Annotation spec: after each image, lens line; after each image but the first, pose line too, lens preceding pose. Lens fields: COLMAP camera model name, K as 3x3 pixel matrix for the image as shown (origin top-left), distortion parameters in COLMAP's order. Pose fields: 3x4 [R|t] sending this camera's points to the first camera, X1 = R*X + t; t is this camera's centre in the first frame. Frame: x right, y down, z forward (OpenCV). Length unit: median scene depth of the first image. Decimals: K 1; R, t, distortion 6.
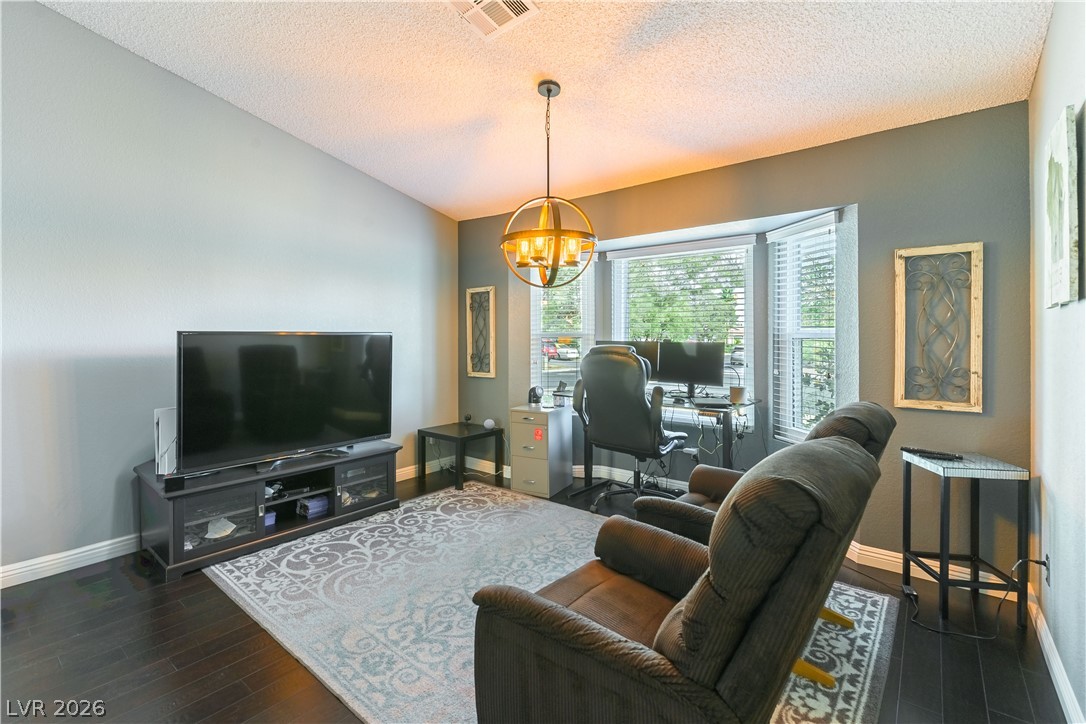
lens RADIAL K [[478.8, 0, 518.6], [0, 478.8, 339.8], [0, 0, 1]] dist [-0.003542, -0.000317]
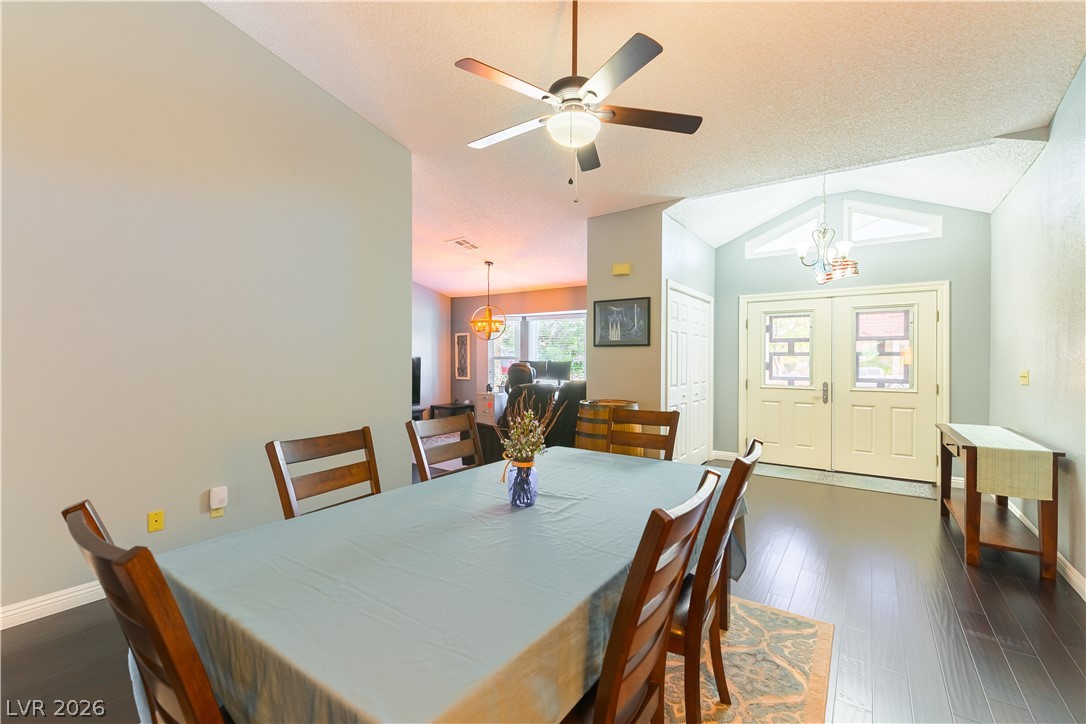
lens RADIAL K [[478.8, 0, 549.8], [0, 478.8, 361.9], [0, 0, 1]] dist [-0.003542, -0.000317]
pose [[0.995324, 0.001633, 0.096582, 0.087414], [-0.001943, 0.999993, 0.003123, 0.000364], [-0.096576, -0.003296, 0.995320, -0.993237]]
